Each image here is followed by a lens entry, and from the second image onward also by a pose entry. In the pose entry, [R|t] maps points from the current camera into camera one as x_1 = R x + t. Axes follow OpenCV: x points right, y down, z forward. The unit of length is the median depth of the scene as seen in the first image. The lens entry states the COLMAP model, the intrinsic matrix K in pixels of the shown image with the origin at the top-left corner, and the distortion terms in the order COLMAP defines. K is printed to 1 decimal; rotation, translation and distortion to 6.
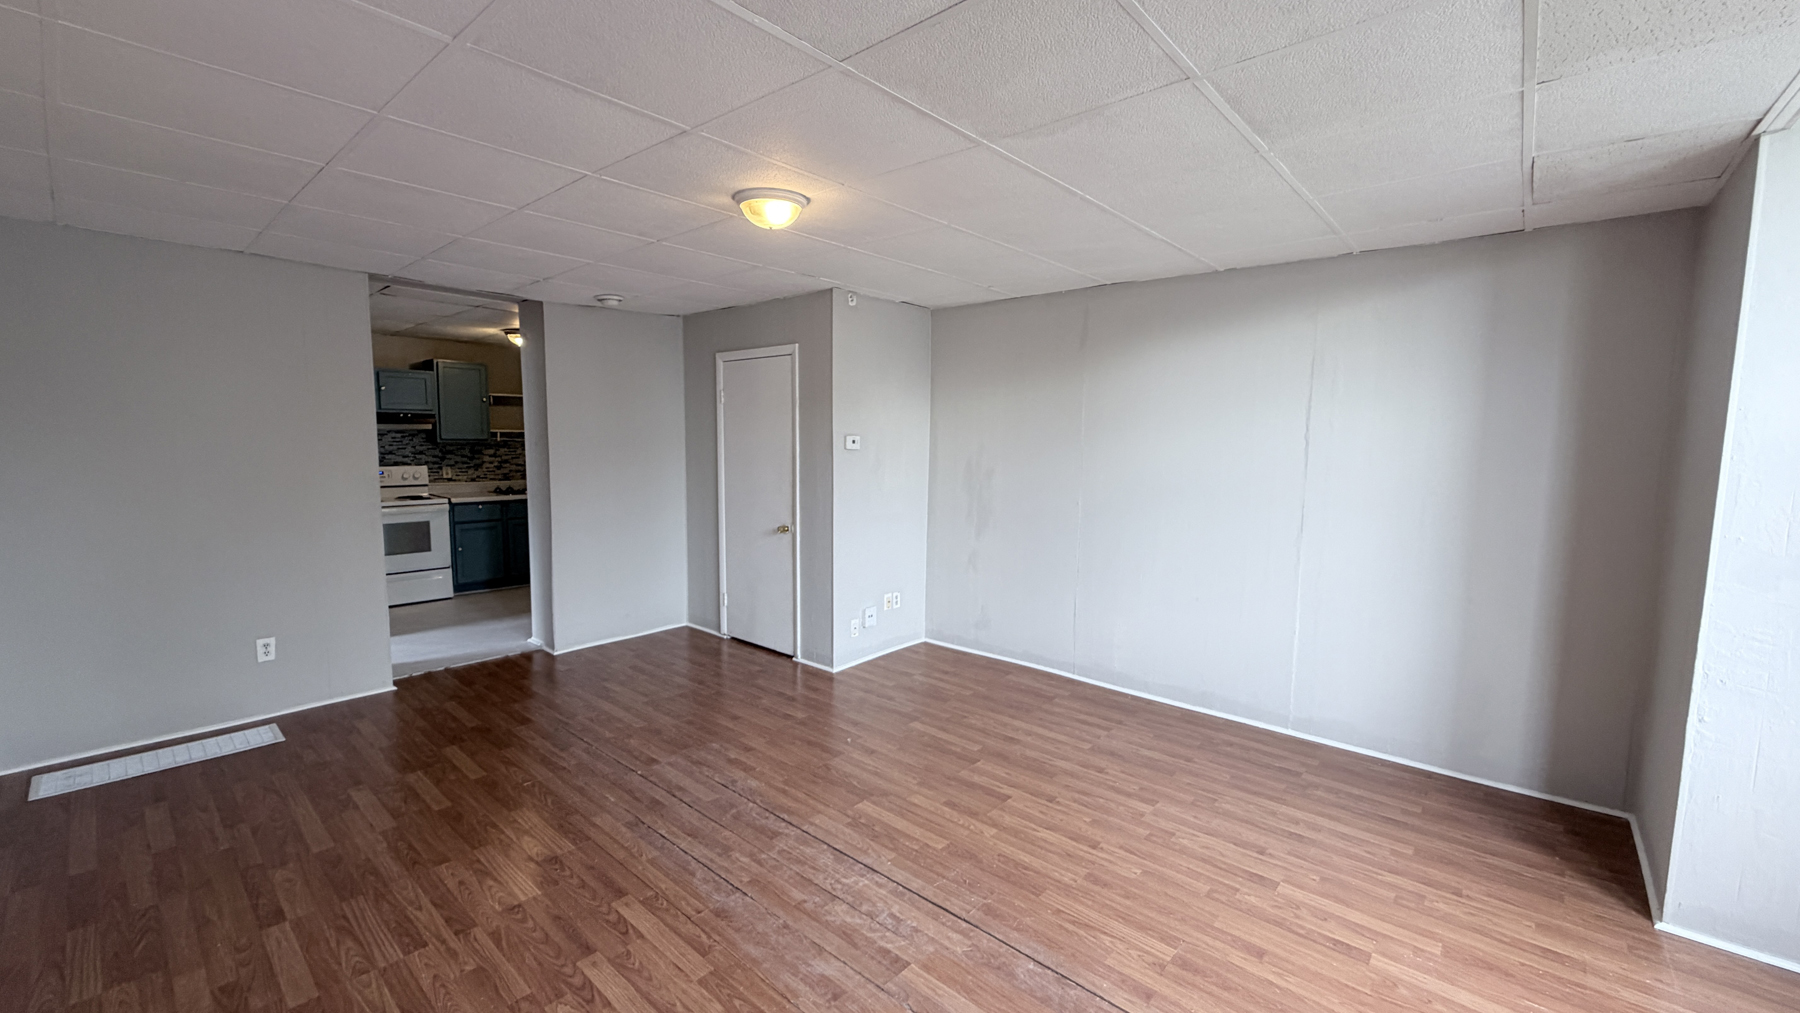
lens RADIAL K [[714.2, 0, 898.6], [0, 714.2, 508.5], [0, 0, 1]] dist [-0.001266, 0.000073]
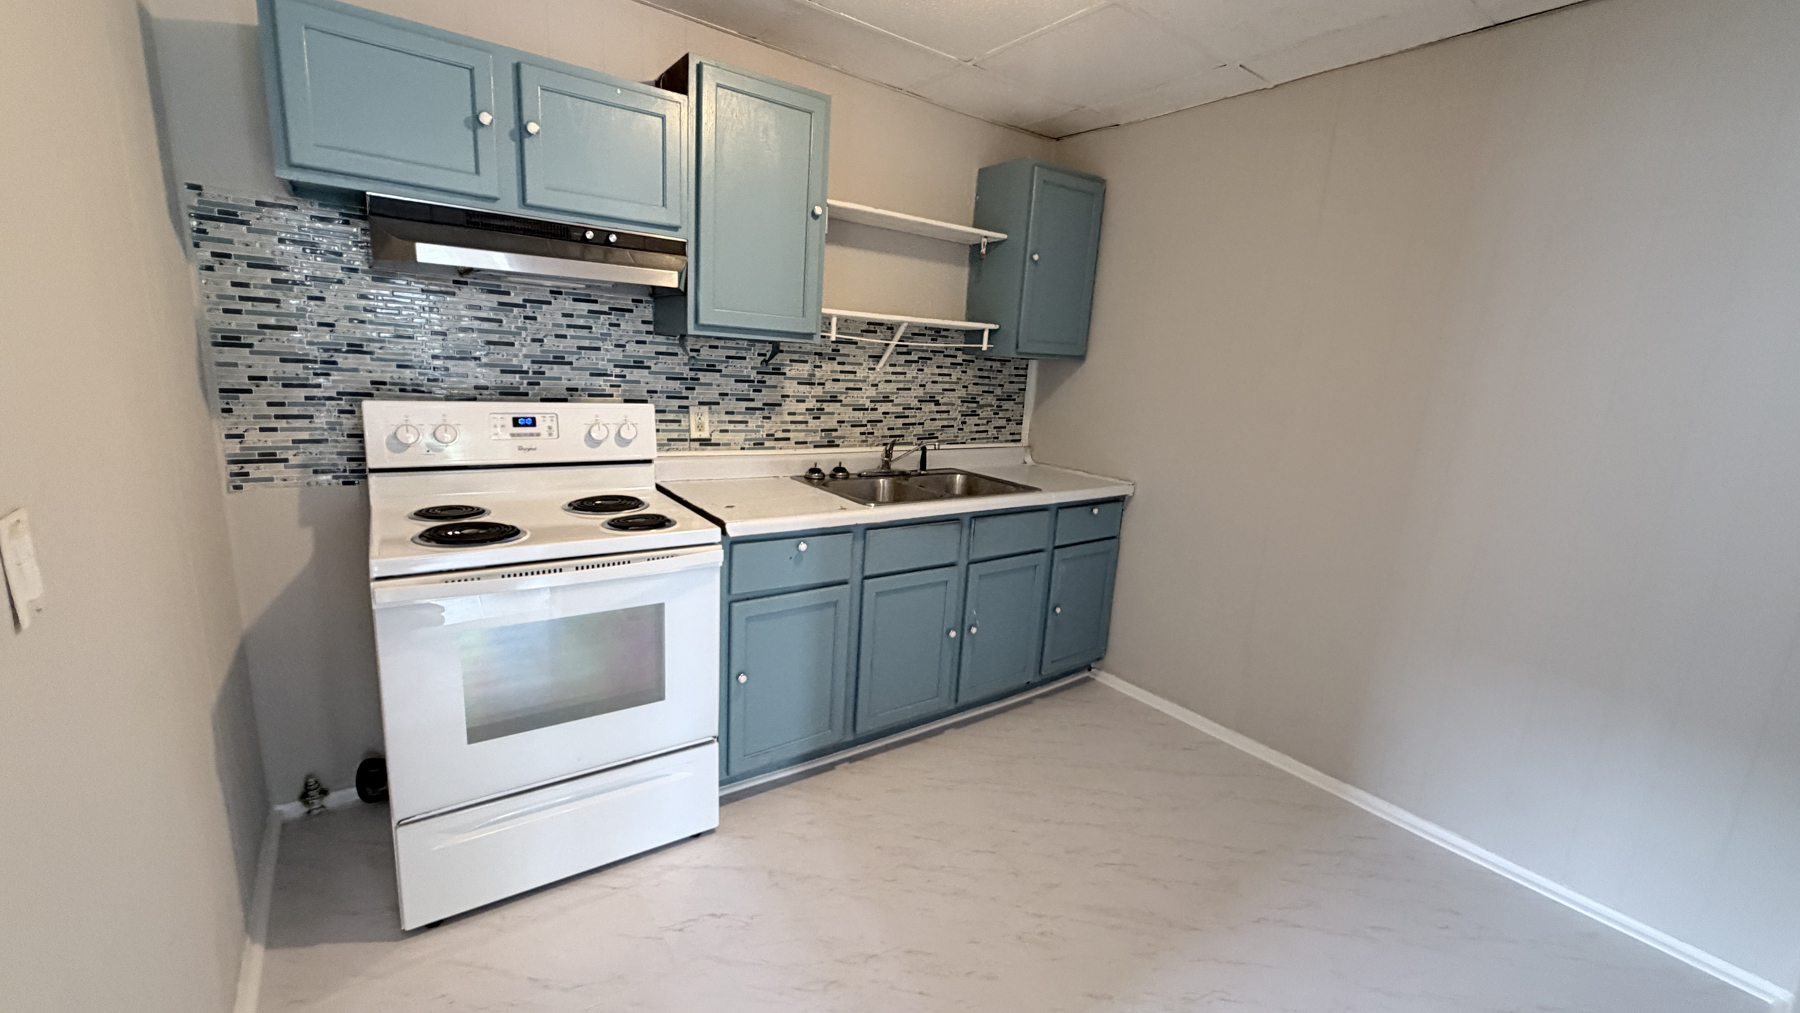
lens RADIAL K [[714.2, 0, 898.2], [0, 714.2, 507.2], [0, 0, 1]] dist [-0.001266, 0.000073]
pose [[0.974529, 0.088367, -0.206116, -0.482385], [-0.068537, 0.992477, 0.101451, -0.054624], [0.213531, -0.084740, 0.973254, 0.703596]]
